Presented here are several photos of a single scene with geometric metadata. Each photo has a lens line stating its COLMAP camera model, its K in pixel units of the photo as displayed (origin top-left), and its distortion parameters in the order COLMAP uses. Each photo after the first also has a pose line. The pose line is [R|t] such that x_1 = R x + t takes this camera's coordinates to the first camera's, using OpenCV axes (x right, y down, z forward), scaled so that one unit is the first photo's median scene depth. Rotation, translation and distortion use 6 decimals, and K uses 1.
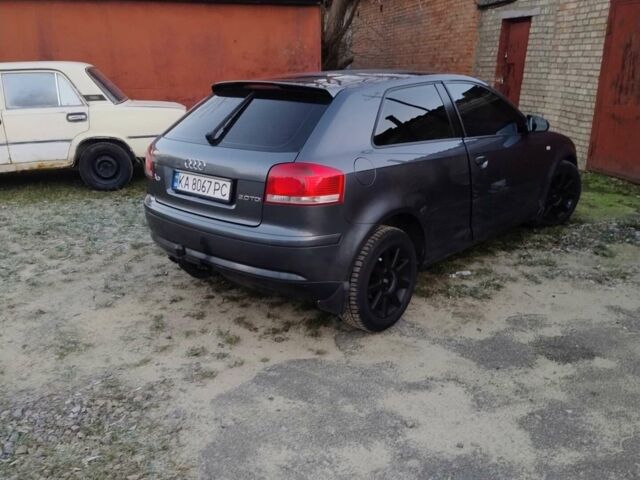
lens RADIAL K [[552.9, 0, 320.0], [0, 552.9, 240.0], [0, 0, 1]] dist [0.070912, -0.092710]
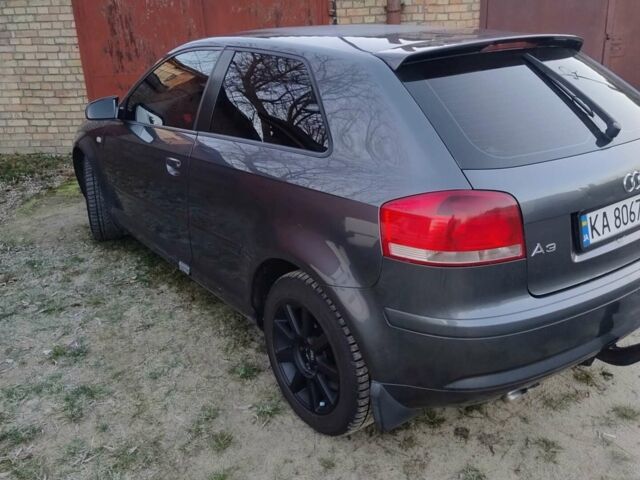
lens RADIAL K [[552.9, 0, 320.0], [0, 552.9, 240.0], [0, 0, 1]] dist [0.070912, -0.092710]
pose [[0.241163, -0.356856, 0.902494, -0.297071], [0.321028, 0.906923, 0.272822, -0.127357], [-0.915850, 0.223932, 0.333277, 0.416400]]
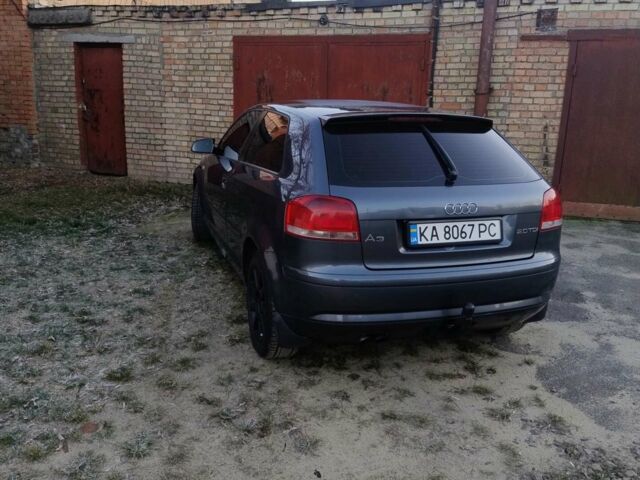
lens RADIAL K [[552.9, 0, 320.0], [0, 552.9, 240.0], [0, 0, 1]] dist [0.070912, -0.092710]
pose [[0.529841, -0.196181, 0.825095, -0.384112], [0.229969, 0.969663, 0.082878, -0.075968], [-0.816323, 0.145834, 0.558882, 0.251495]]
